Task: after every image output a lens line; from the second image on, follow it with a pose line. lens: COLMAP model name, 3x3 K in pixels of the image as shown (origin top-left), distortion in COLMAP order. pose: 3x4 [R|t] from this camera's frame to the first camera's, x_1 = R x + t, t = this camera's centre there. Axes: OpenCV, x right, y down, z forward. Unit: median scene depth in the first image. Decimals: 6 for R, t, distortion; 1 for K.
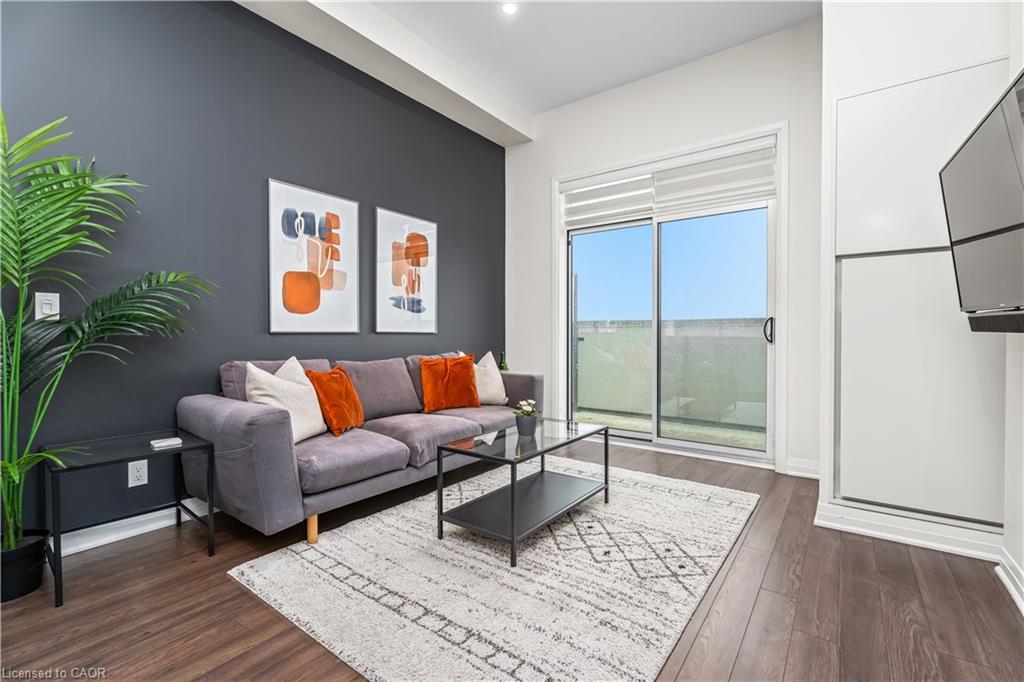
lens RADIAL K [[459.0, 0, 508.1], [0, 459.0, 337.3], [0, 0, 1]] dist [-0.001630, 0.002493]
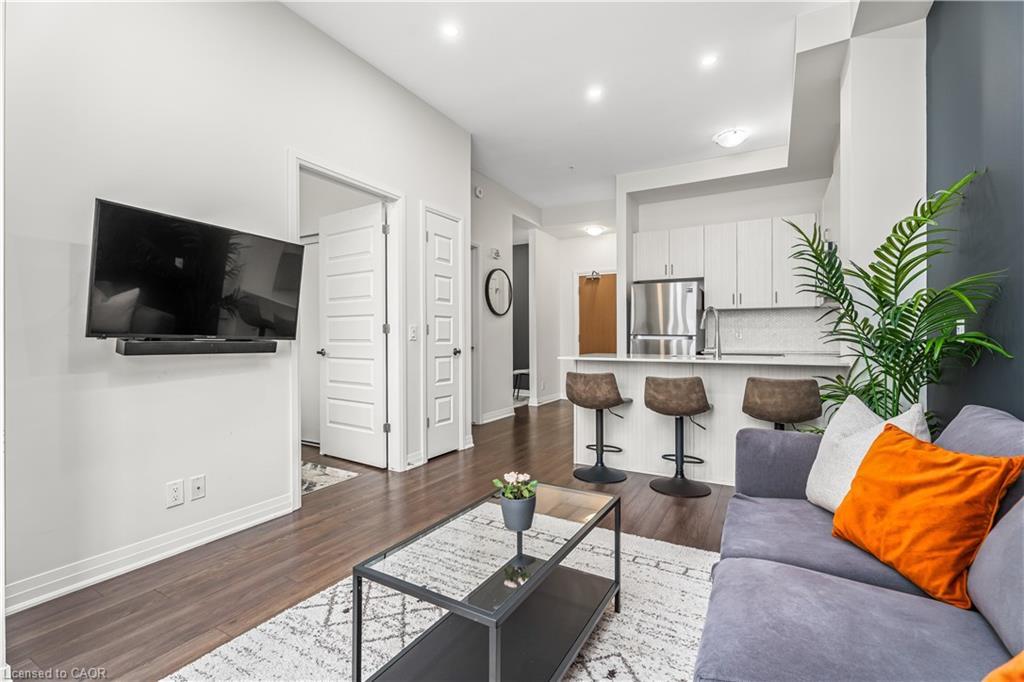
lens RADIAL K [[459.0, 0, 514.3], [0, 459.0, 345.8], [0, 0, 1]] dist [-0.001630, 0.002493]
pose [[-0.991393, 0.003328, -0.130874, 0.102487], [-0.000094, 0.999659, 0.026129, -0.040013], [0.130916, 0.025916, -0.991055, 1.289684]]
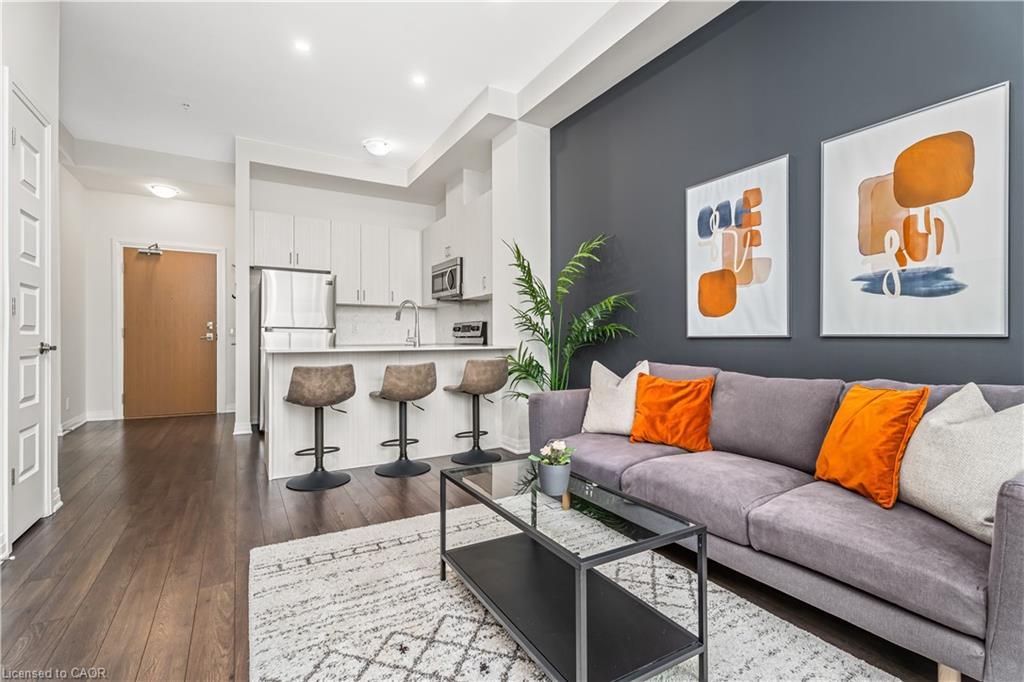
lens RADIAL K [[459.0, 0, 516.4], [0, 459.0, 342.5], [0, 0, 1]] dist [-0.001630, 0.002493]
pose [[-0.377832, 0.011952, -0.925797, 0.539037], [-0.004943, 0.999876, 0.014926, -0.011476], [0.925861, 0.010216, -0.377727, 0.958326]]
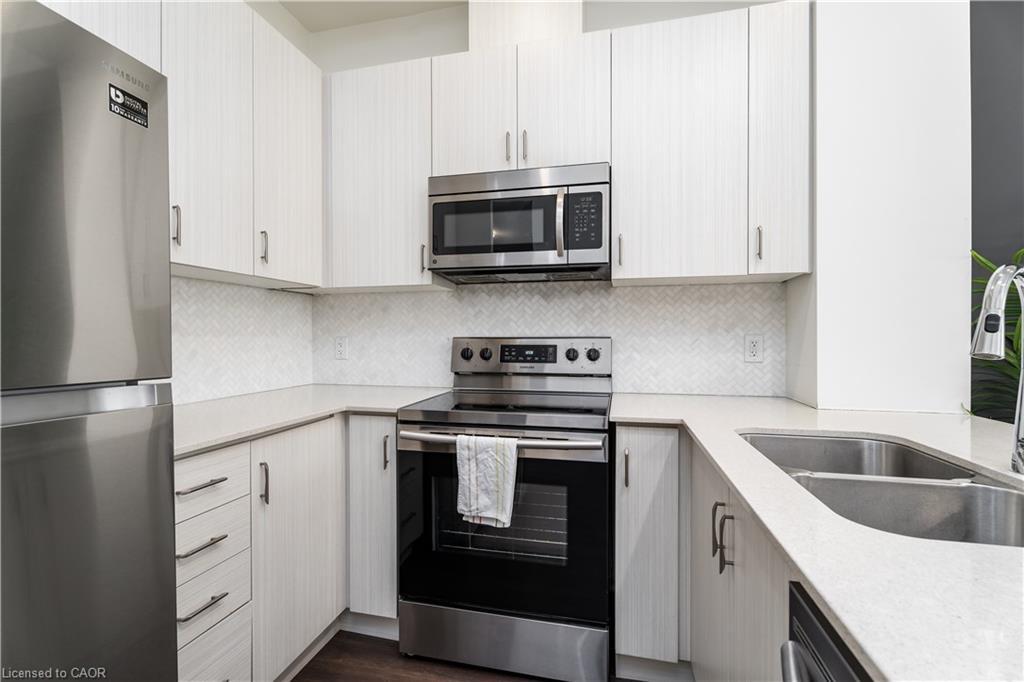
lens RADIAL K [[459.0, 0, 512.7], [0, 459.0, 339.9], [0, 0, 1]] dist [-0.001630, 0.002493]
pose [[0.391360, 0.005879, -0.920219, -0.412538], [-0.007291, 0.999968, 0.003288, -0.062917], [0.920209, 0.005422, 0.391390, -0.210584]]
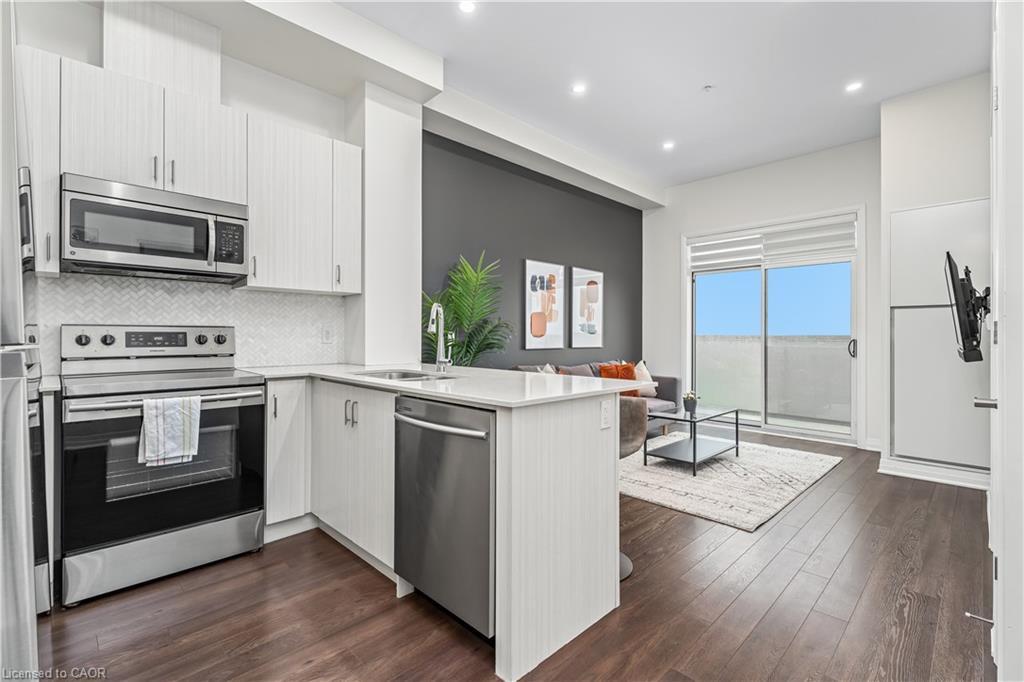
lens RADIAL K [[459.0, 0, 509.2], [0, 459.0, 336.0], [0, 0, 1]] dist [-0.001630, 0.002493]
pose [[0.987568, 0.003166, -0.157162, -0.287486], [-0.004493, 0.999957, -0.008094, -0.041357], [0.157130, 0.008699, 0.987540, -0.641505]]
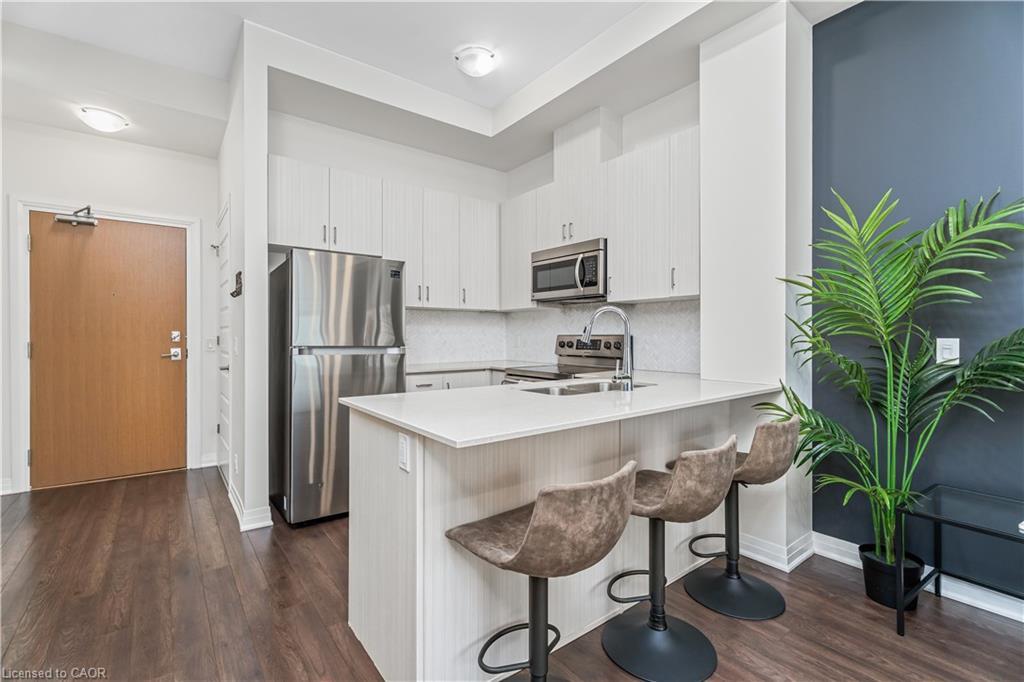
lens RADIAL K [[459.0, 0, 512.0], [0, 459.0, 340.5], [0, 0, 1]] dist [-0.001630, 0.002493]
pose [[-0.275653, 0.012637, -0.961174, 0.177725], [-0.008159, 0.999847, 0.015485, -0.067470], [0.961223, 0.012111, -0.275508, 0.232814]]
